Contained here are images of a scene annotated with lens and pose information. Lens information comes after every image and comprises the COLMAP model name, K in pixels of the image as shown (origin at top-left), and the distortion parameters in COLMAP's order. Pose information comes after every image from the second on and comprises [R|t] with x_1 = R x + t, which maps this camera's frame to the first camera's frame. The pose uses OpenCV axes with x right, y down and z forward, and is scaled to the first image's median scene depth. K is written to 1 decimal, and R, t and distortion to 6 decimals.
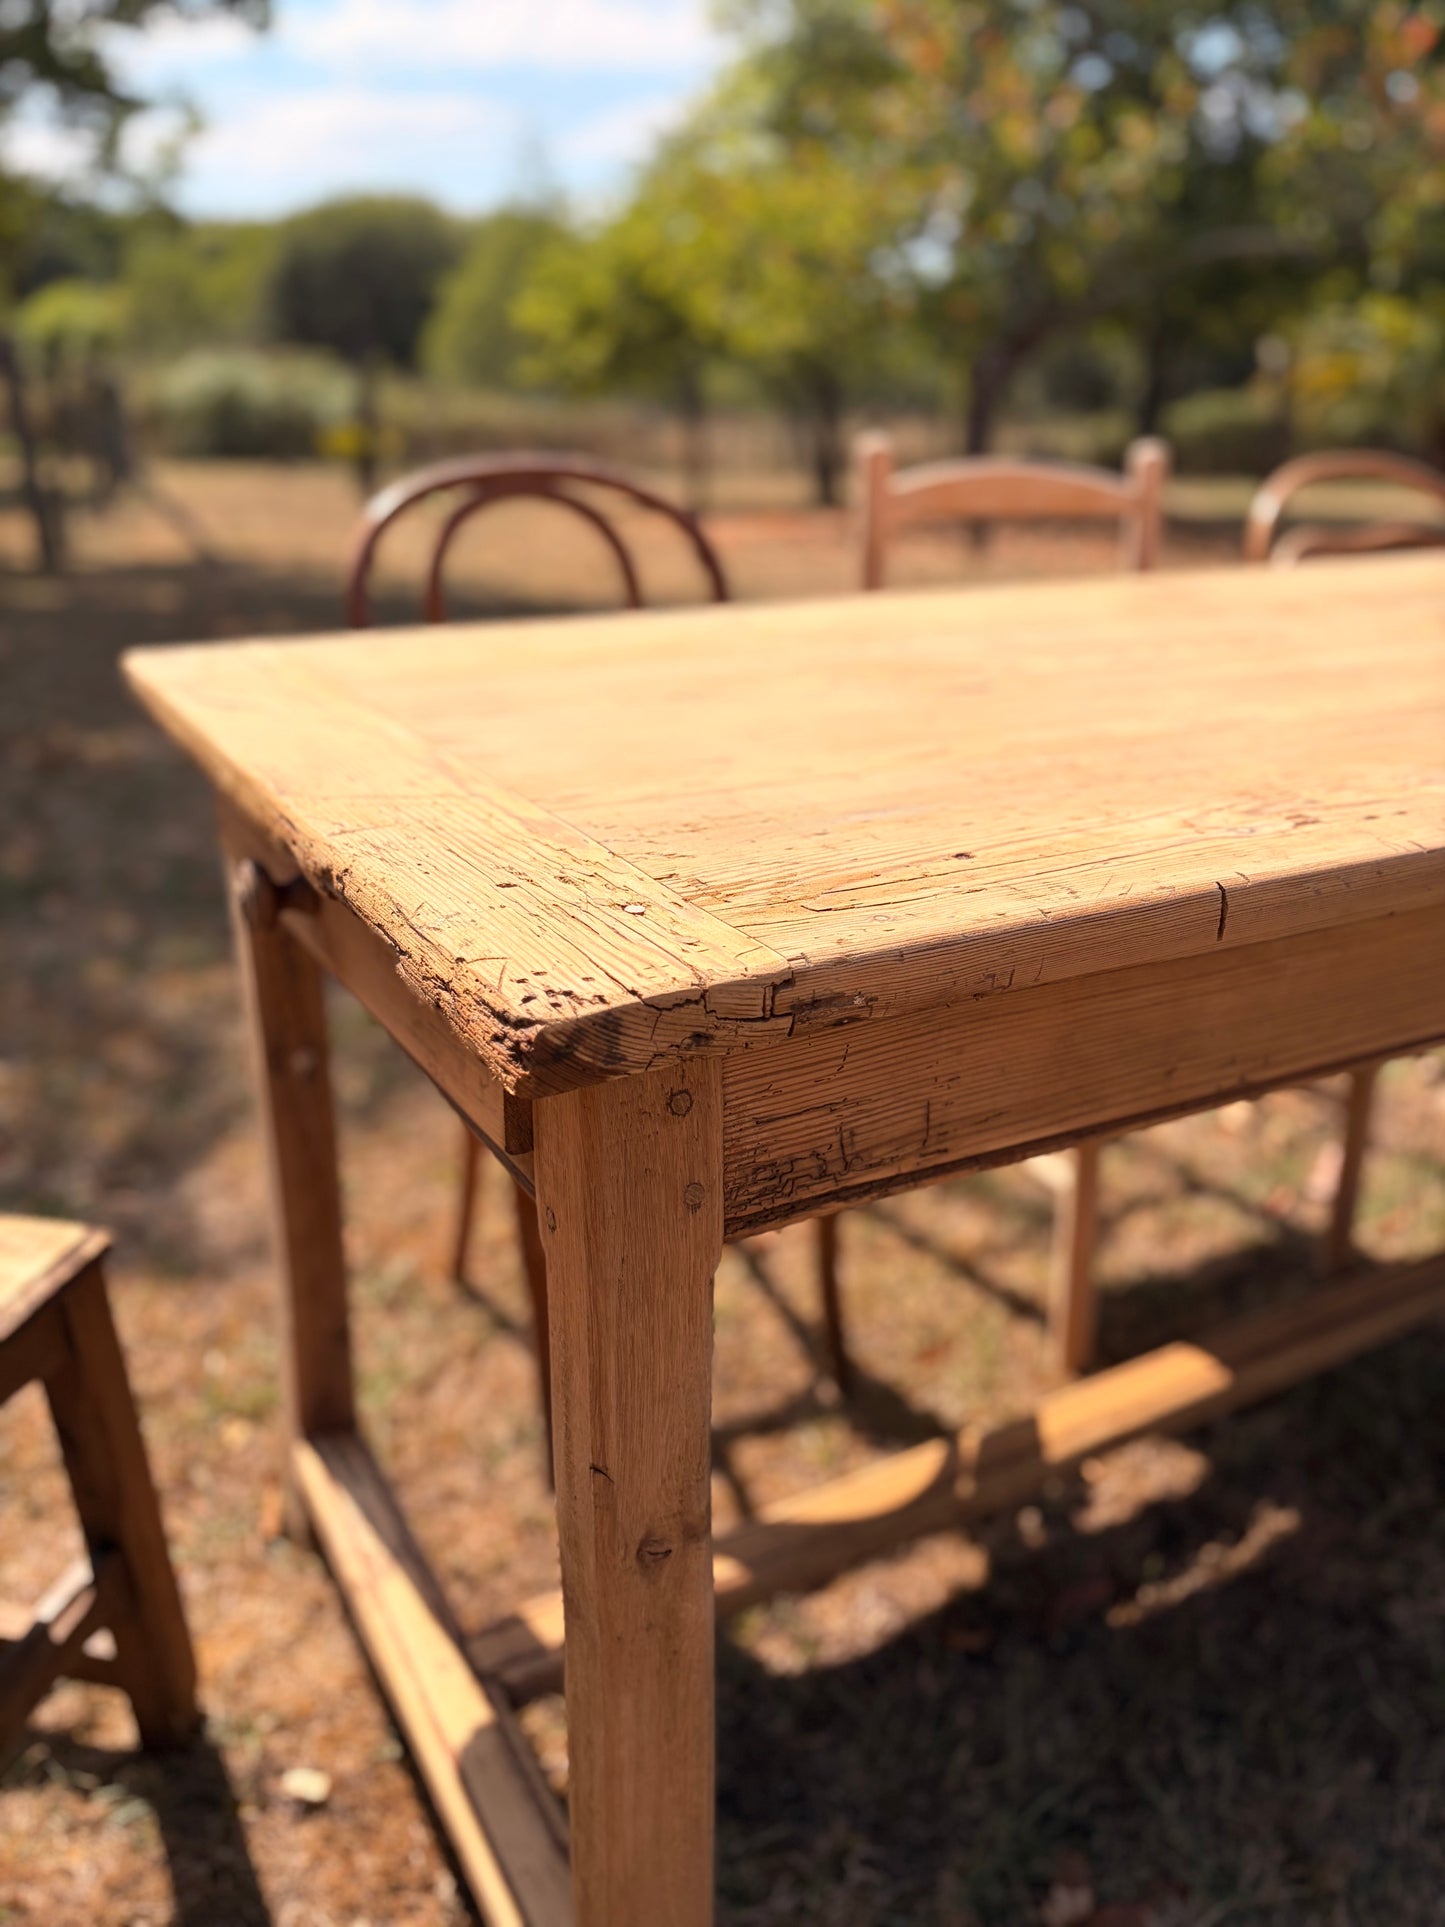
lens RADIAL K [[1473.6, 0, 718.3], [0, 1473.6, 979.8], [0, 0, 1]] dist [0.040068, -0.043317]
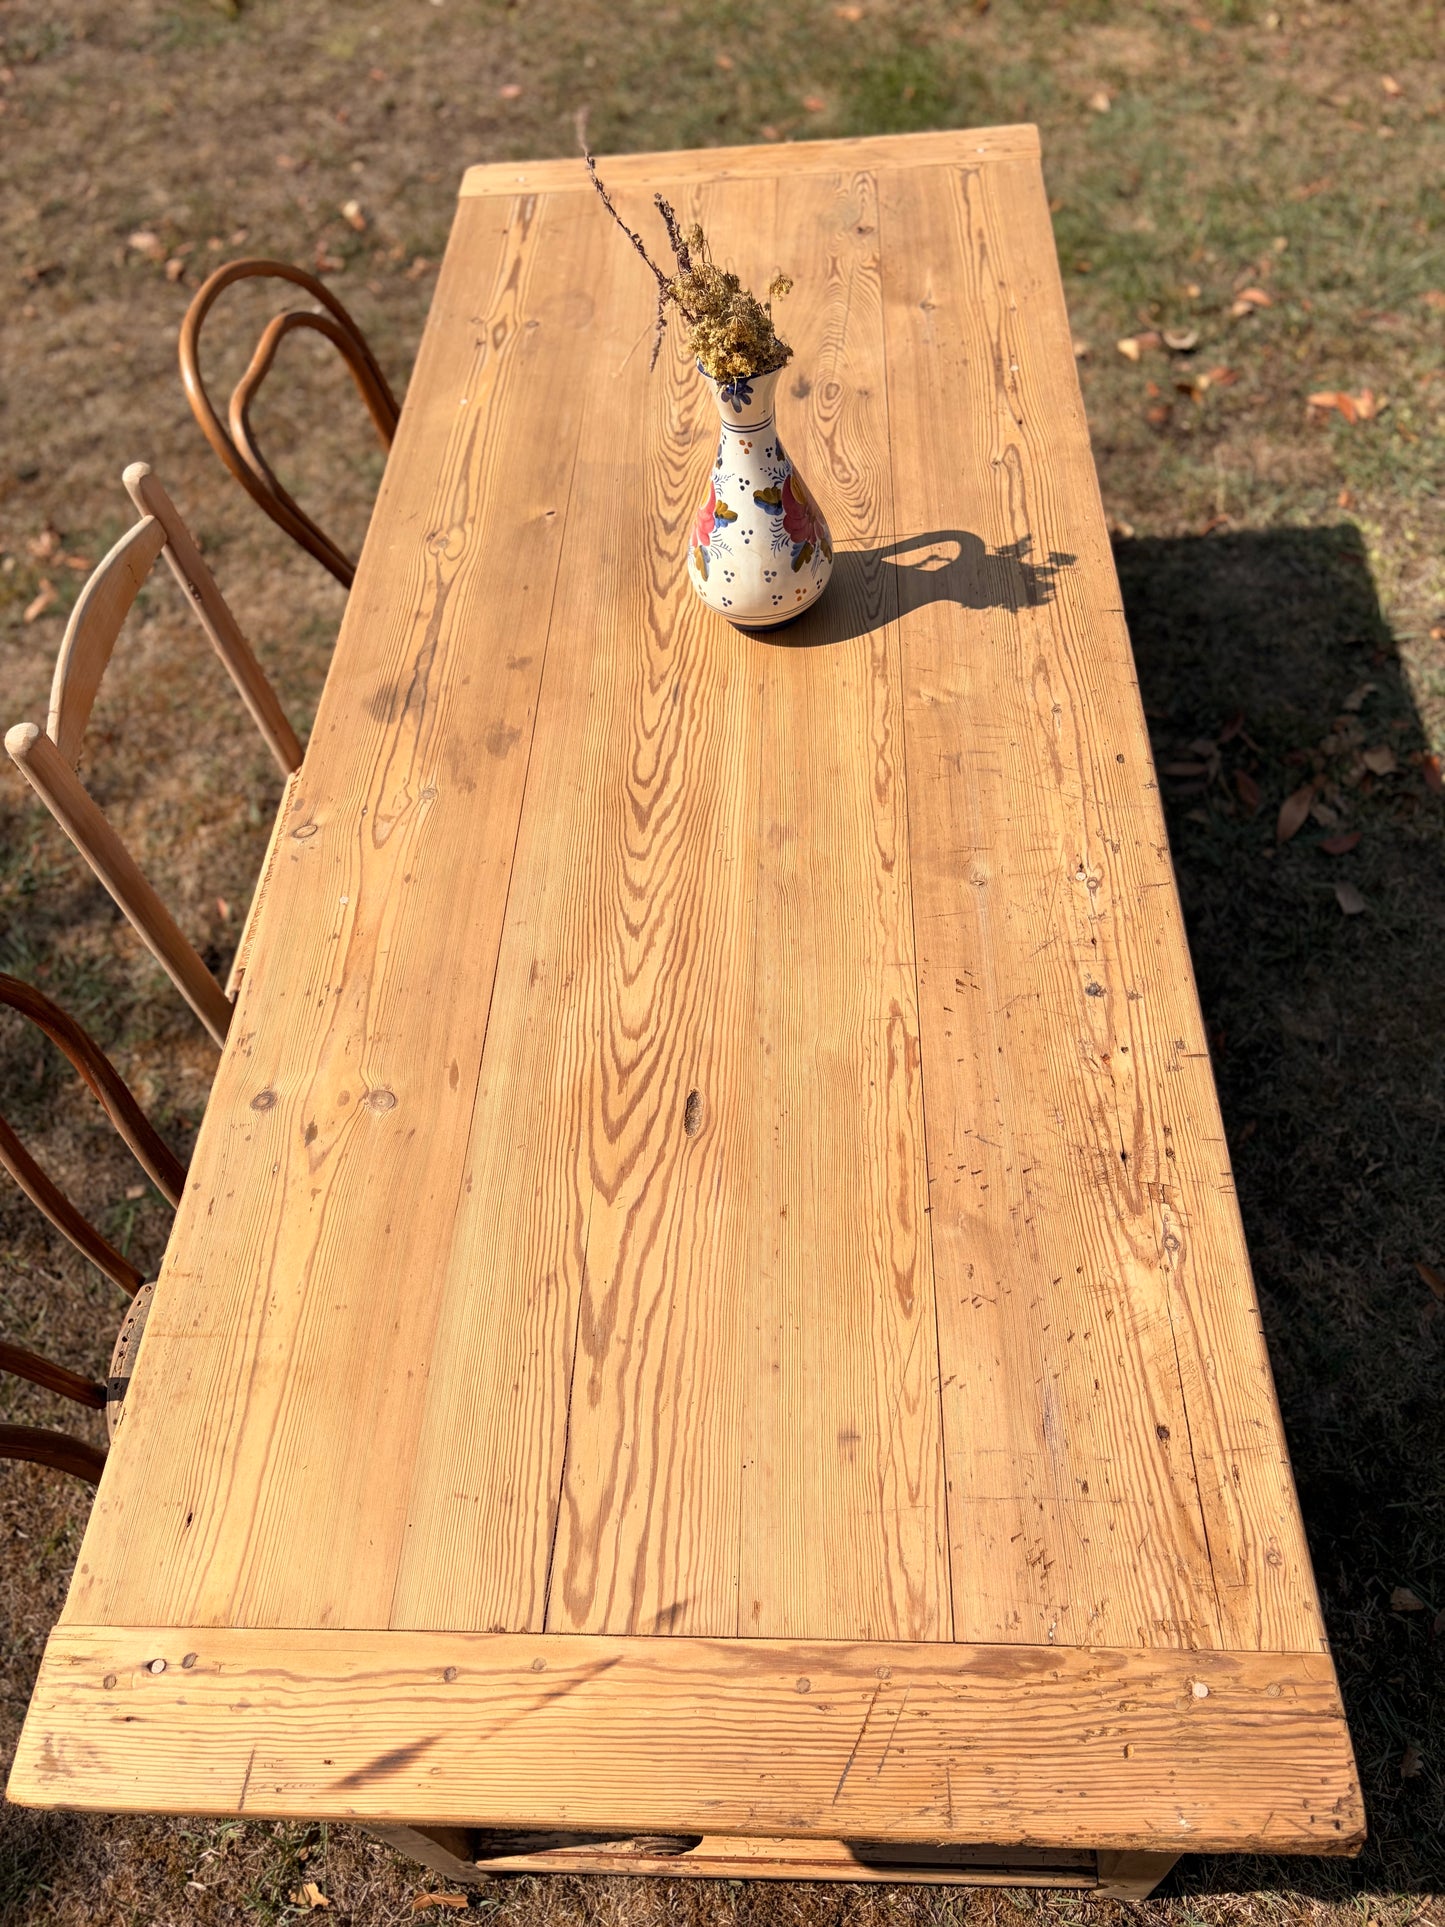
lens RADIAL K [[1473.6, 0, 715.8], [0, 1473.6, 969.4], [0, 0, 1]] dist [0.040068, -0.043317]
pose [[0.508121, -0.726241, 0.463019, -0.254539], [0.416301, 0.677713, 0.606134, -0.898278], [-0.753993, -0.115234, 0.646695, 0.230133]]
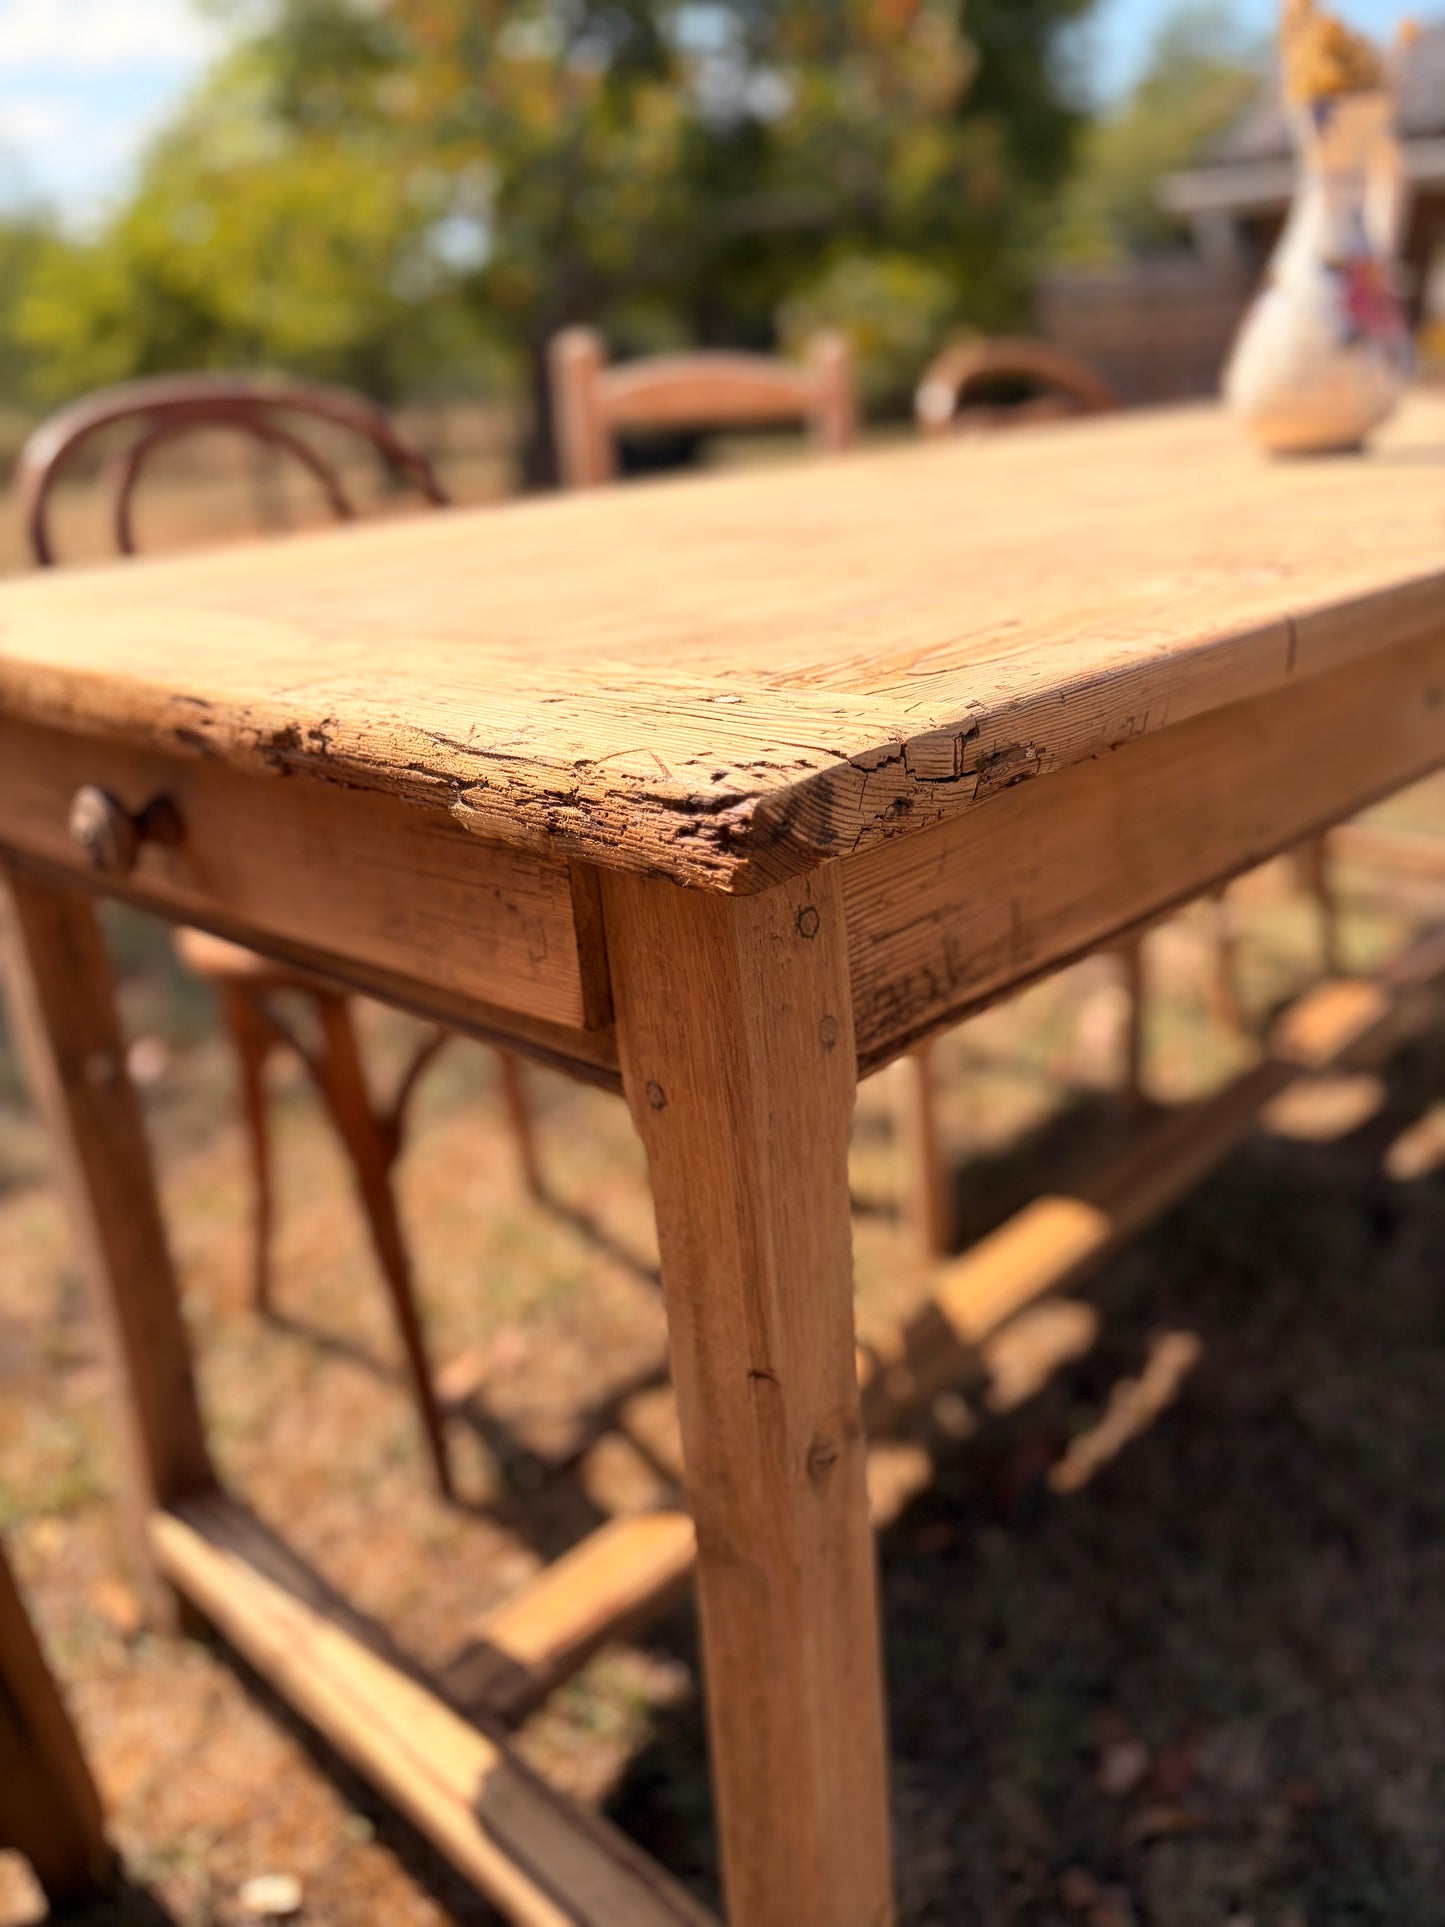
lens RADIAL K [[1473.6, 0, 714.2], [0, 1473.6, 953.7], [0, 0, 1]] dist [0.040068, -0.043317]
pose [[0.957611, -0.162840, 0.237623, -0.147312], [0.165391, 0.986184, 0.009301, 0.043908], [-0.235854, 0.030394, 0.971313, 0.096585]]
